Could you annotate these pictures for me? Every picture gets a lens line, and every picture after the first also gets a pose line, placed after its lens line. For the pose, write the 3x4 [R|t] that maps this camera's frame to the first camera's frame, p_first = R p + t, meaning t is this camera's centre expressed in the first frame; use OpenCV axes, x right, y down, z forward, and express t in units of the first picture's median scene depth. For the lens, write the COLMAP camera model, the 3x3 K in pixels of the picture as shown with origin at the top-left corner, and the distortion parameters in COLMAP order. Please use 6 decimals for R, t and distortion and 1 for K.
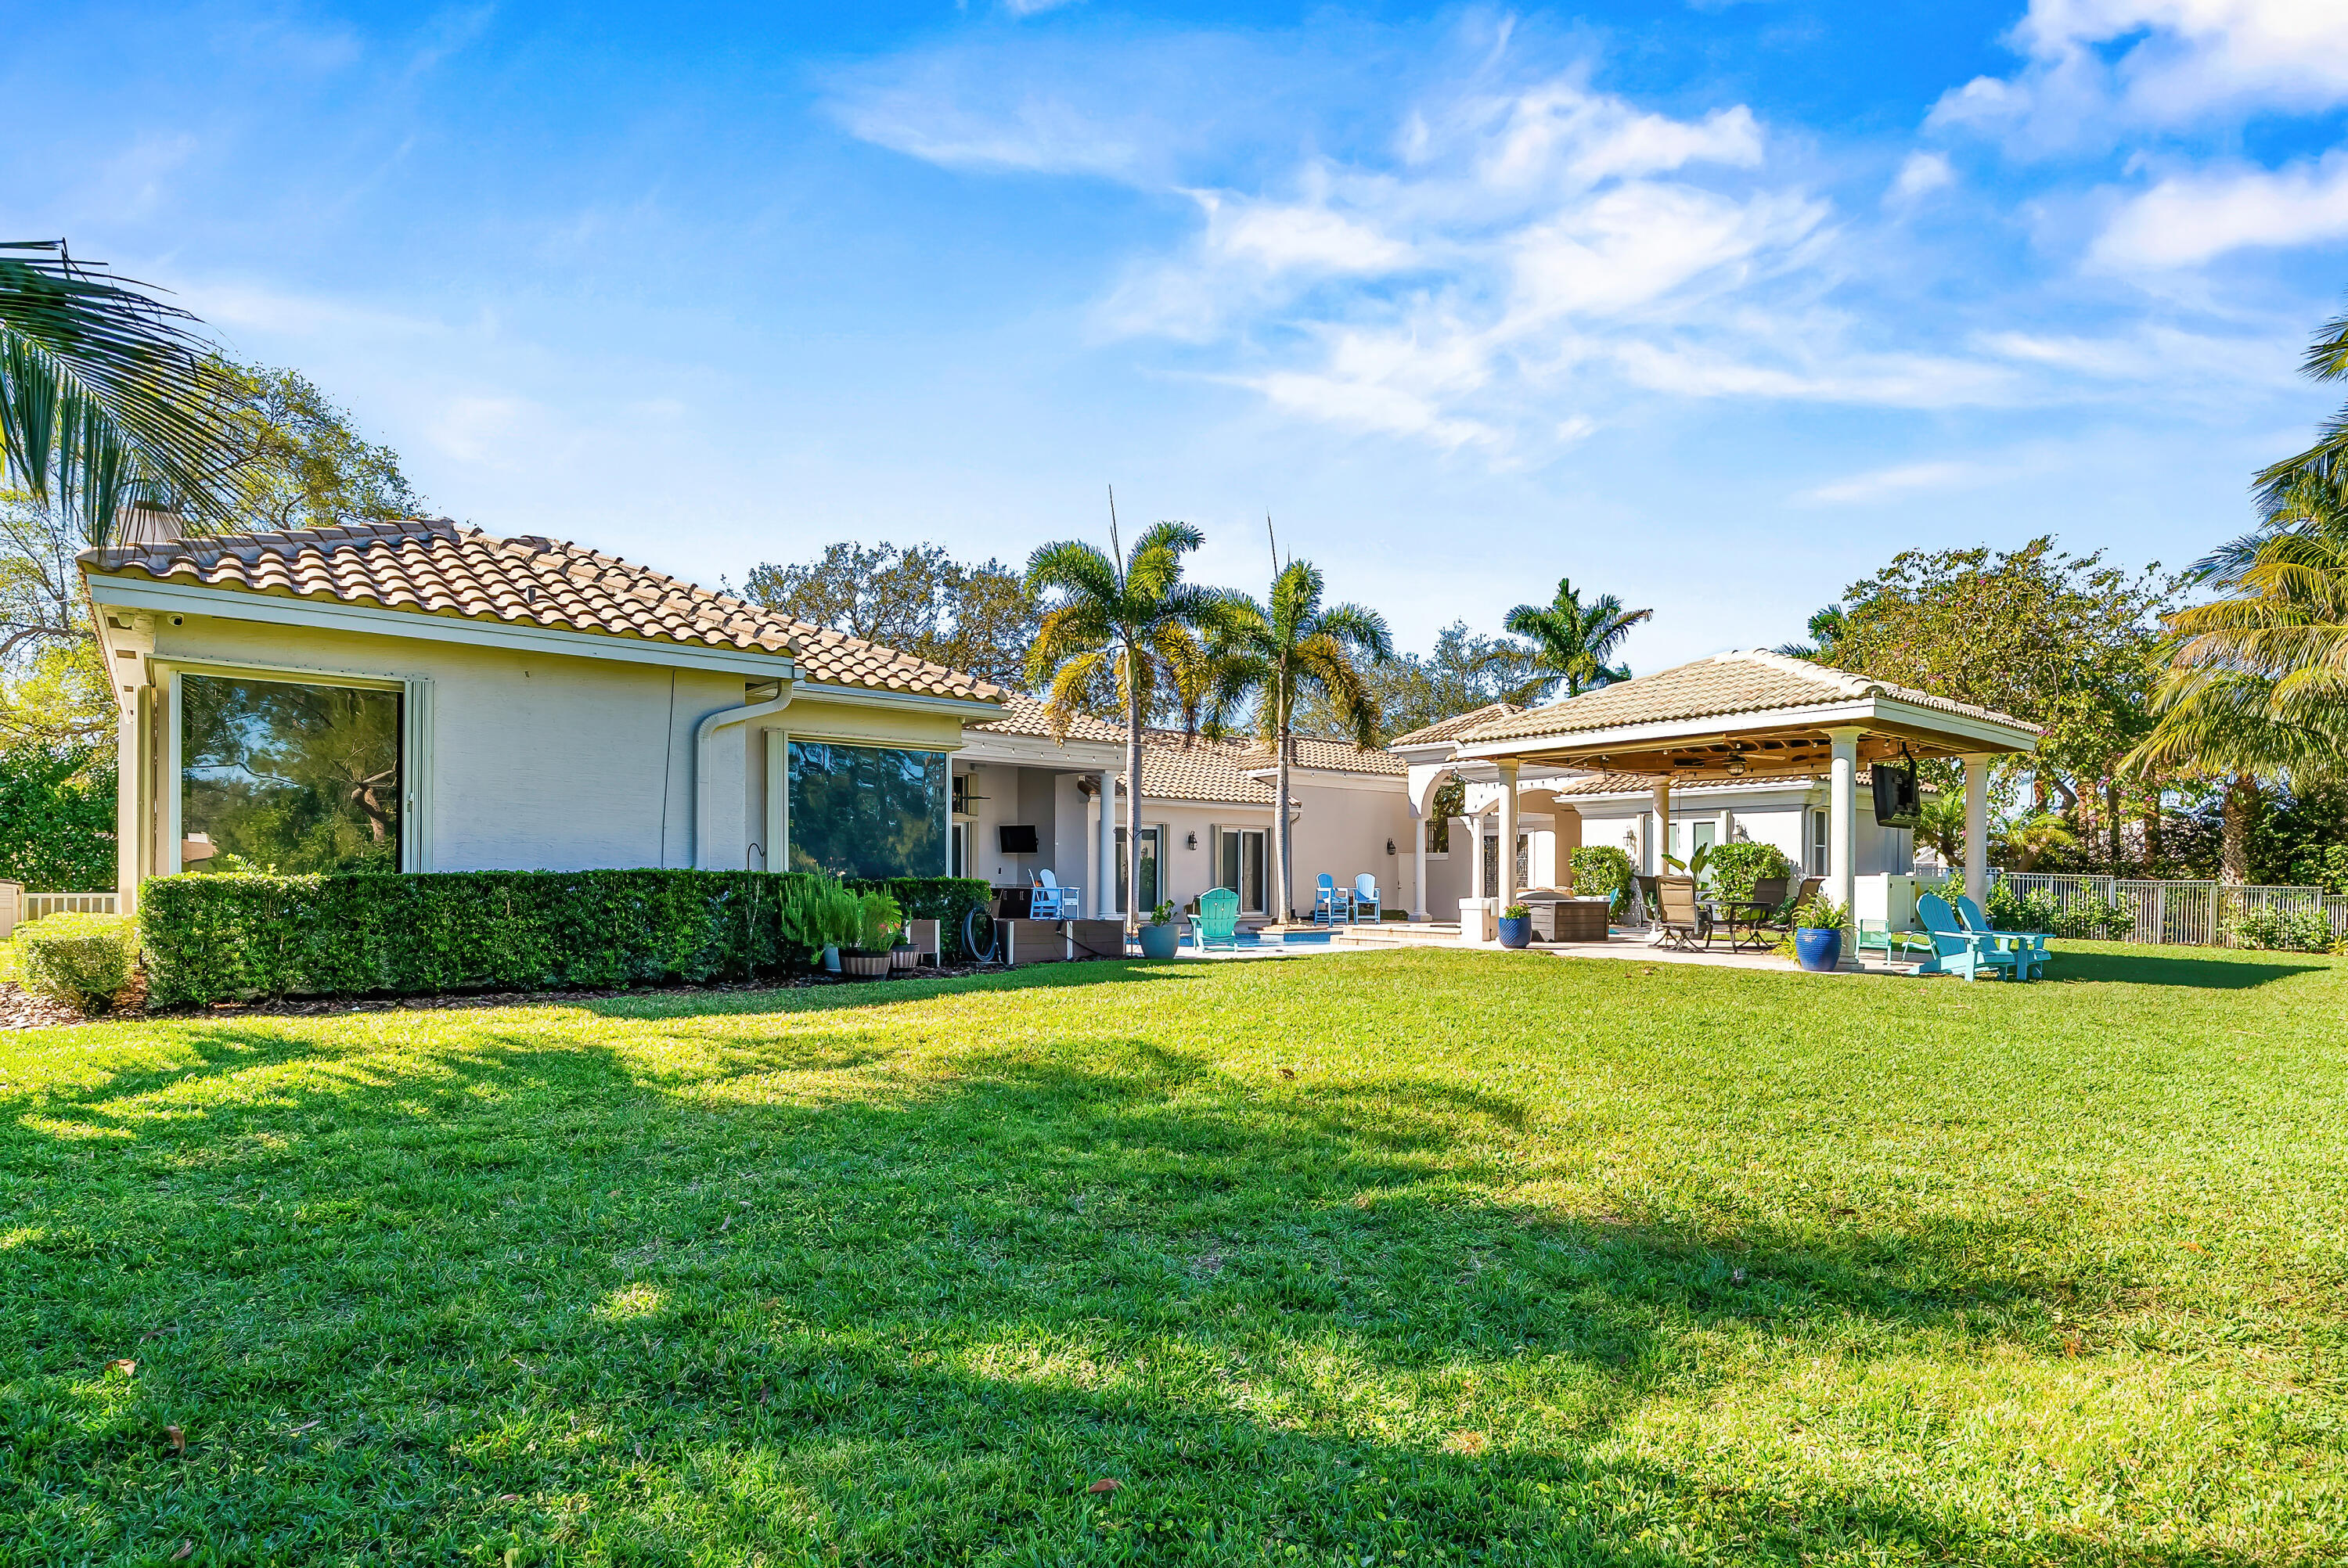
lens RADIAL K [[1261.9, 0, 1173.3], [0, 1261.9, 887.0], [0, 0, 1]] dist [0.000558, 0.000206]
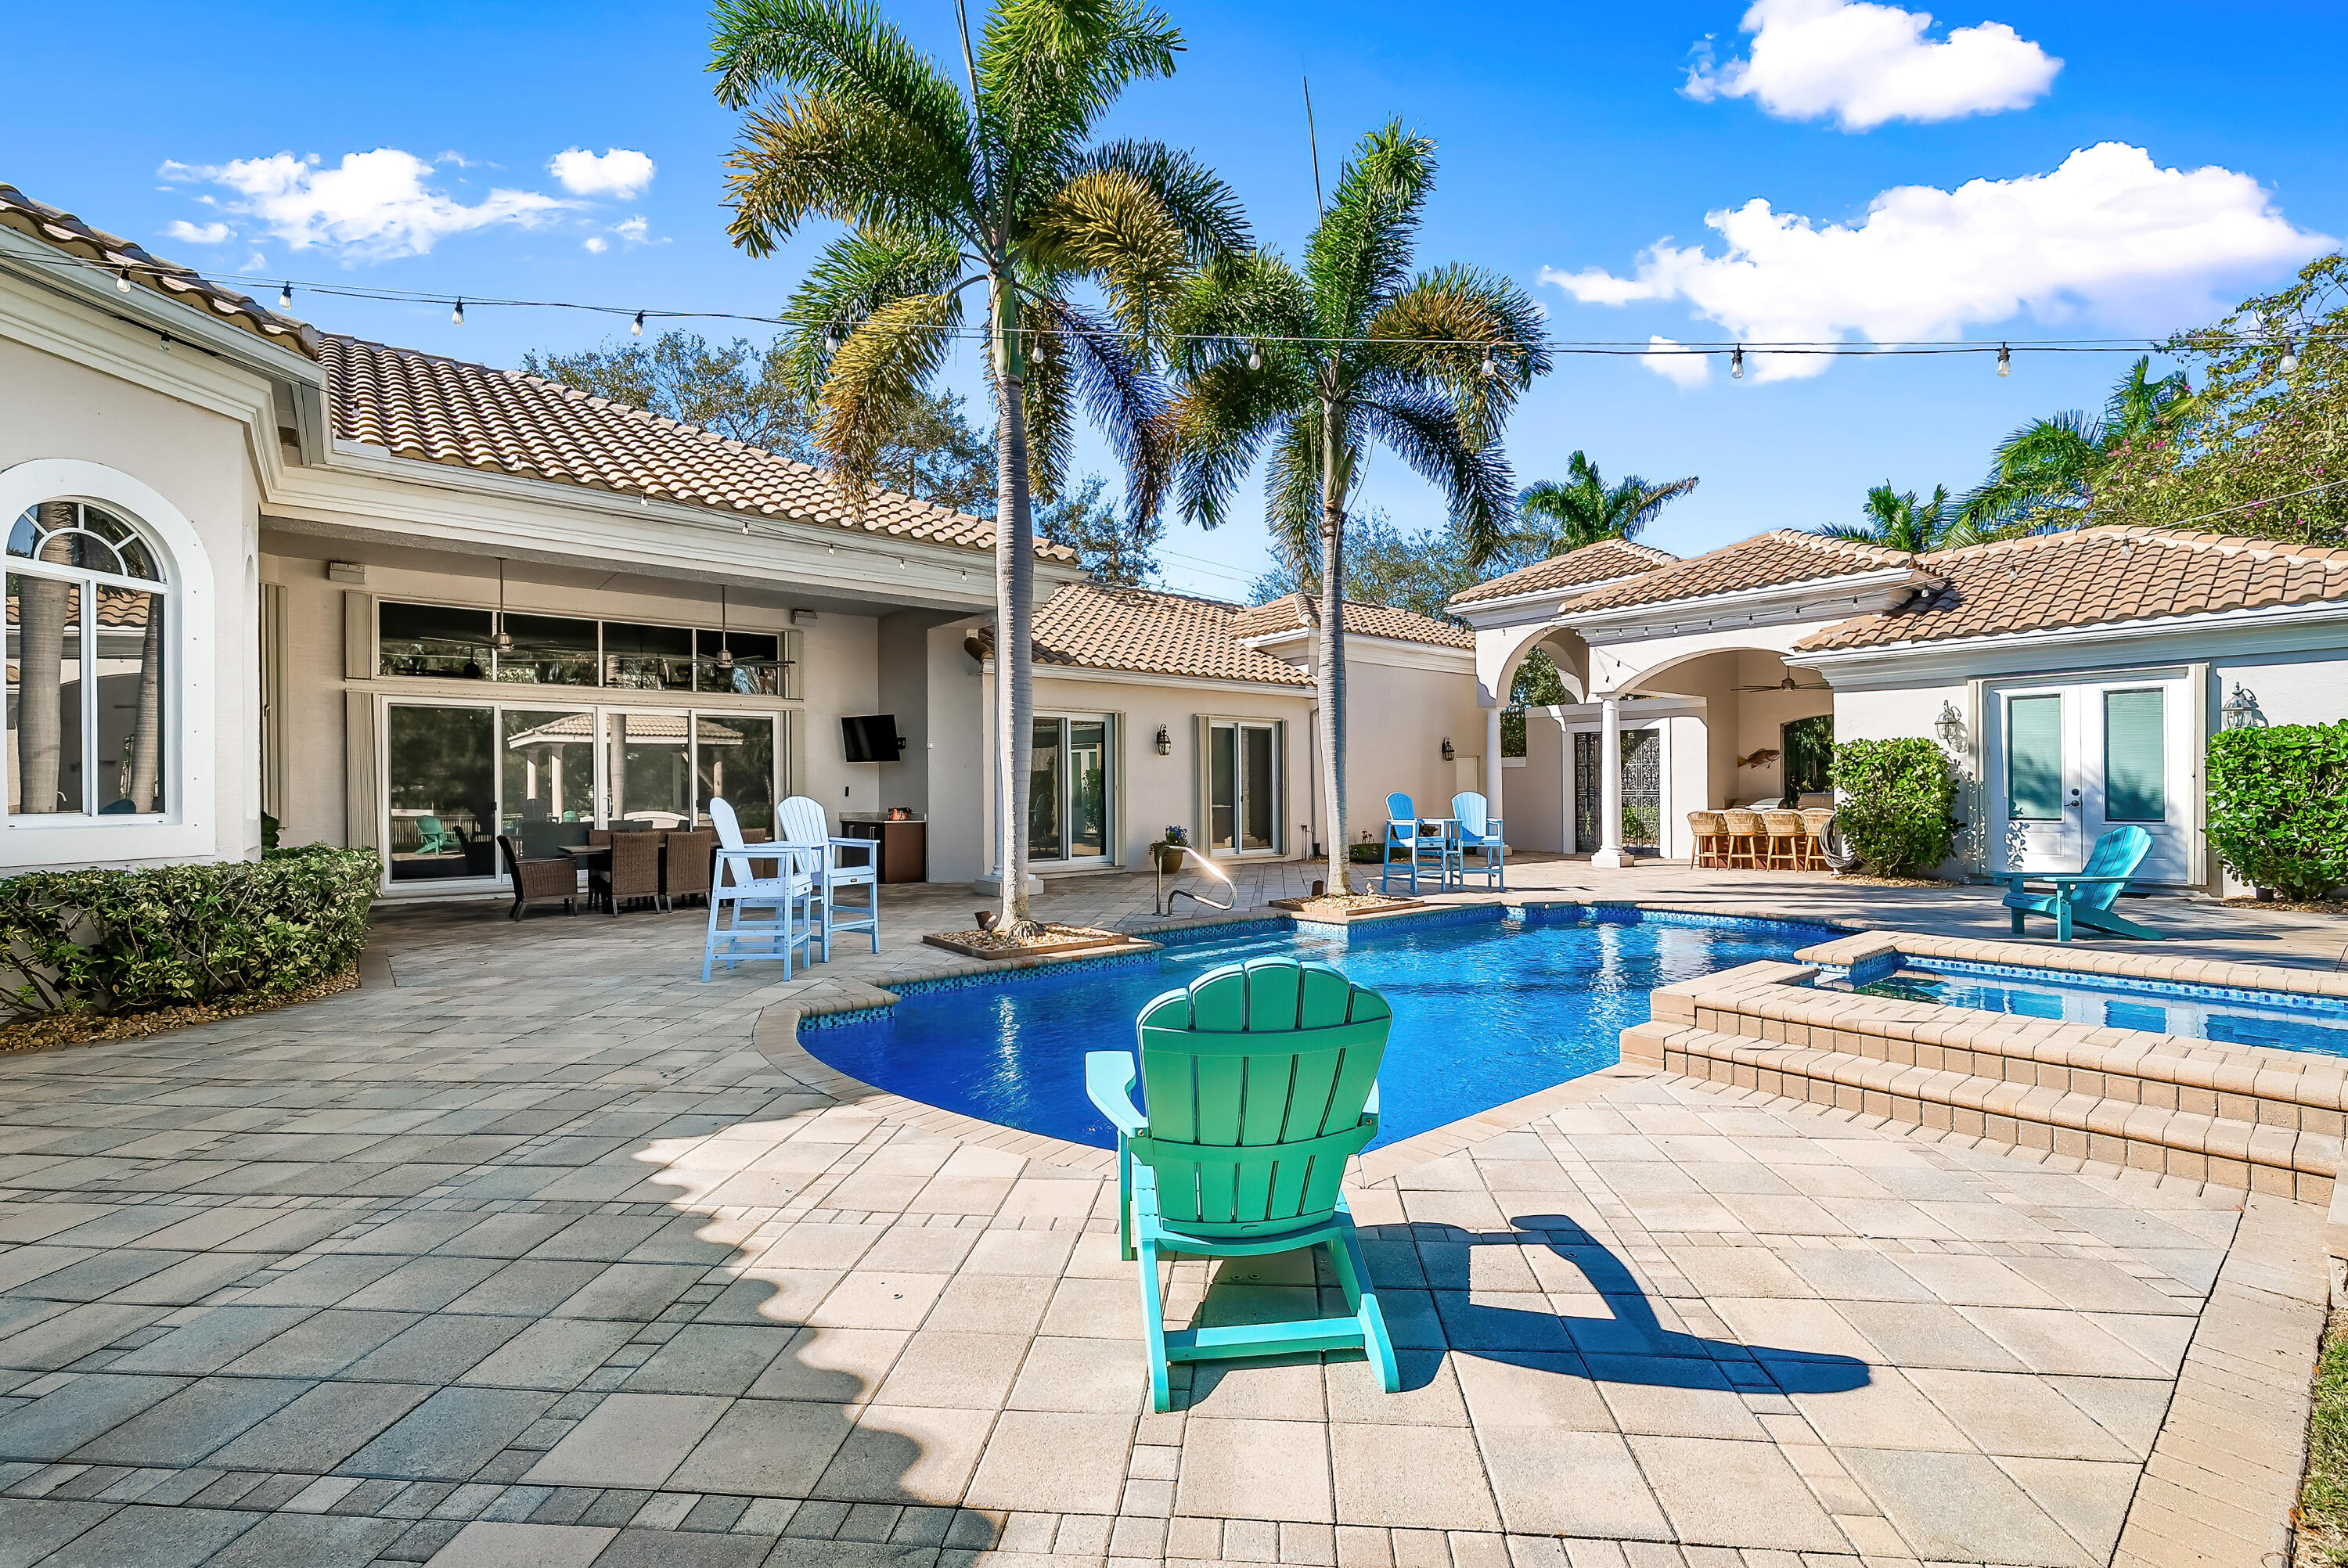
lens RADIAL K [[1021.7, 0, 1175.7], [0, 1021.7, 775.4], [0, 0, 1]] dist [0.002256, 0.000220]
pose [[0.999812, -0.010112, 0.016534, 0.013797], [0.010390, 0.999805, -0.016803, -0.011542], [-0.016360, 0.016972, 0.999722, 0.534844]]
